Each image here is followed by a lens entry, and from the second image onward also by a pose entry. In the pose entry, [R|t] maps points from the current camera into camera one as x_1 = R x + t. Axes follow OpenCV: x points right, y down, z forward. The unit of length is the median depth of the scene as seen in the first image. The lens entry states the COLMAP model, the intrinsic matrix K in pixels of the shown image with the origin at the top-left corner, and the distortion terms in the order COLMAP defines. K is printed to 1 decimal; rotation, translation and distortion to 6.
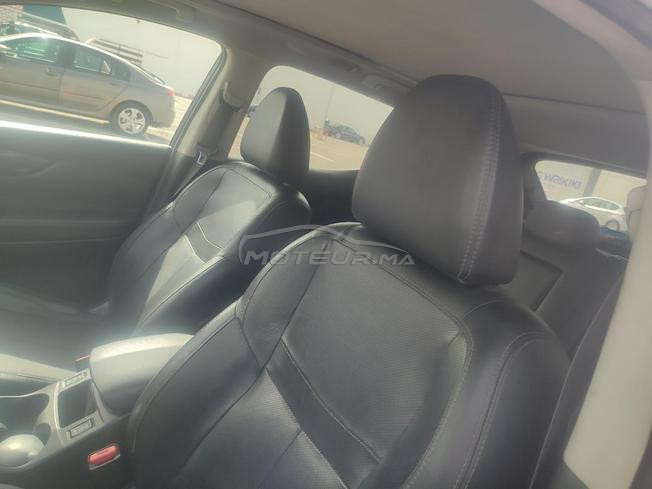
lens RADIAL K [[471.0, 0, 326.0], [0, 471.0, 244.5], [0, 0, 1]] dist [-0.000471, 0.001342]
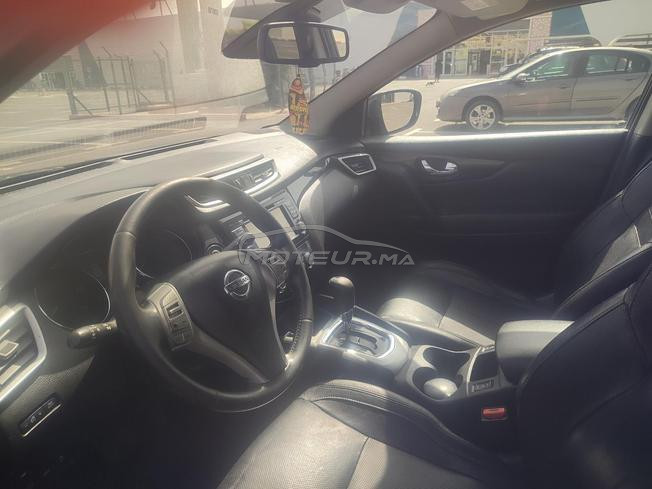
lens RADIAL K [[471.0, 0, 326.0], [0, 471.0, 244.5], [0, 0, 1]] dist [-0.000471, 0.001342]
pose [[0.526797, 0.009111, -0.849942, 0.147919], [-0.026421, 0.999635, -0.005659, 0.037156], [0.849581, 0.025437, 0.526845, 0.036207]]
